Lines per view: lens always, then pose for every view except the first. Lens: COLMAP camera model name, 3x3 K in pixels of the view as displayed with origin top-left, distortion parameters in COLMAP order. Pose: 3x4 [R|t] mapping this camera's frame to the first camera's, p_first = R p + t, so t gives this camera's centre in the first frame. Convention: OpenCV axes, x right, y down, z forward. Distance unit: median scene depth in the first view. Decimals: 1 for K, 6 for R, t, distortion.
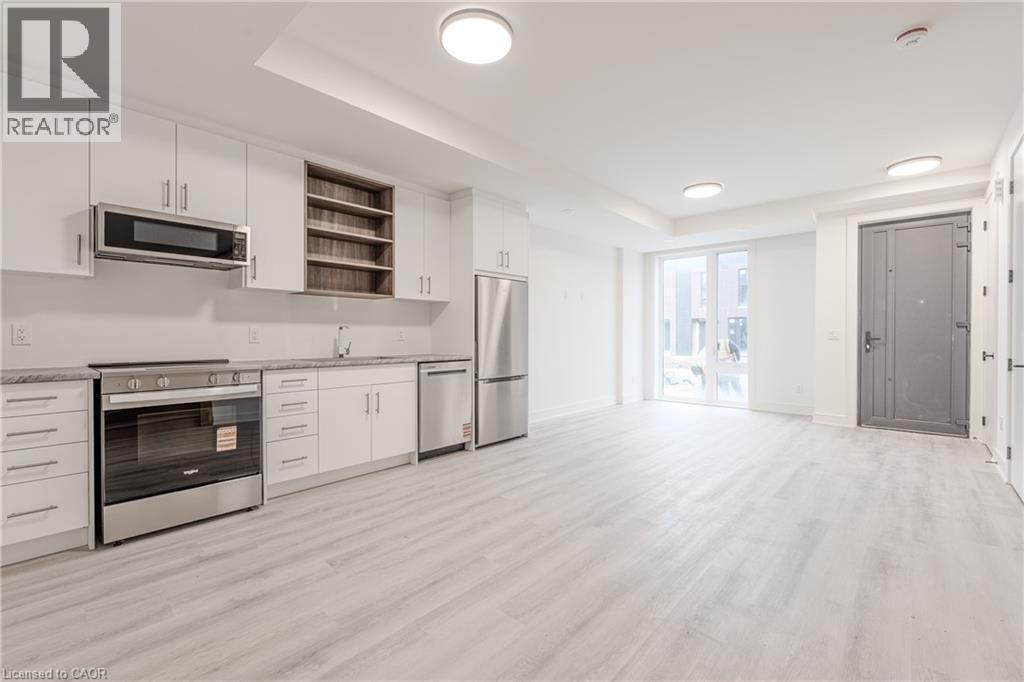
lens RADIAL K [[453.1, 0, 514.3], [0, 453.1, 338.7], [0, 0, 1]] dist [-0.002283, 0.000105]
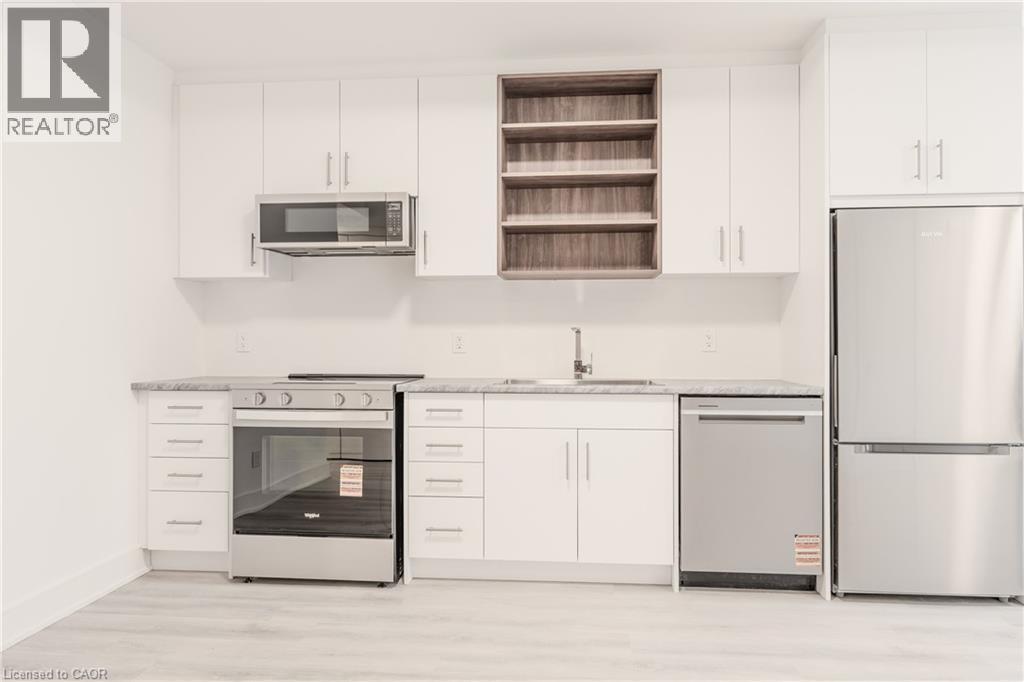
lens RADIAL K [[693.6, 0, 509.8], [0, 693.6, 338.9], [0, 0, 1]] dist [-0.001374, -0.001021]
pose [[0.591784, -0.003008, -0.806091, 0.312586], [-0.005372, 0.999956, -0.007675, -0.004331], [0.806079, 0.008872, 0.591742, 0.374330]]
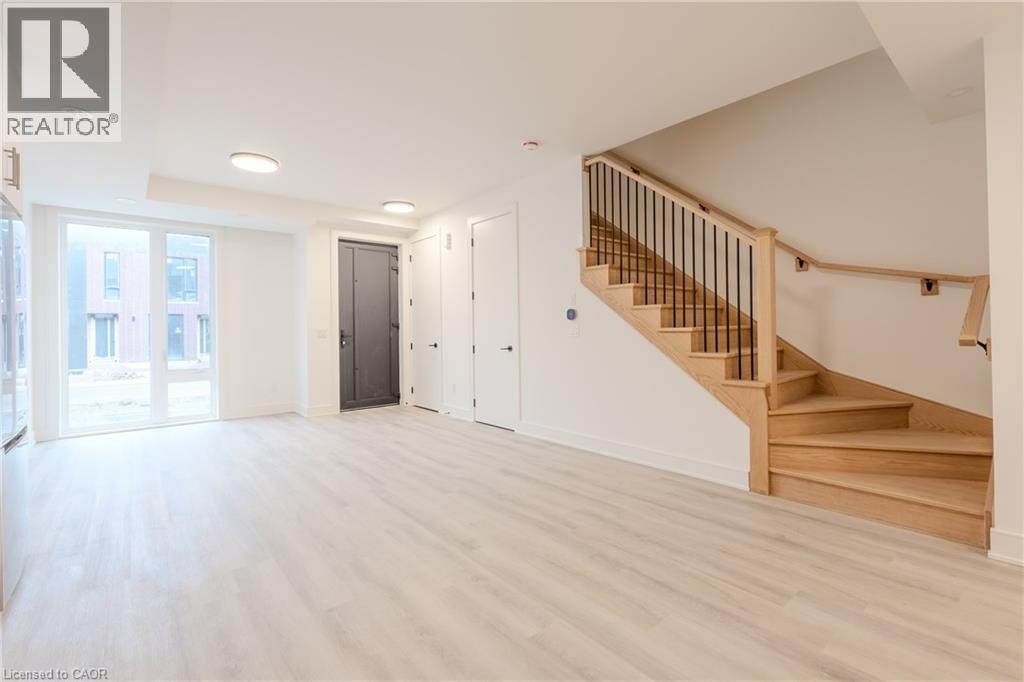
lens RADIAL K [[457.5, 0, 515.0], [0, 457.5, 333.0], [0, 0, 1]] dist [-0.001996, -0.000184]
pose [[0.136608, -0.008360, 0.990590, -0.467451], [0.021383, 0.999756, 0.005488, -0.007243], [-0.990394, 0.020432, 0.136754, 0.535681]]
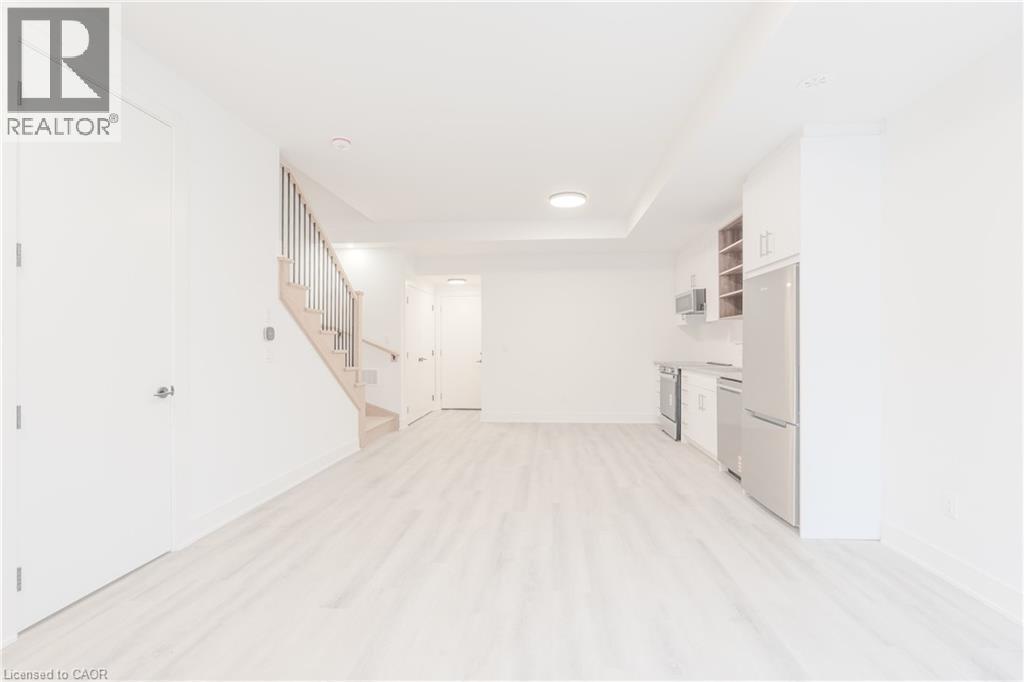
lens RADIAL K [[453.1, 0, 514.3], [0, 453.1, 338.7], [0, 0, 1]] dist [-0.002283, 0.000105]
pose [[-0.799395, -0.004423, -0.600790, 0.825146], [-0.003941, 0.999990, -0.002118, -0.034070], [0.600793, 0.000675, -0.799404, 1.564242]]
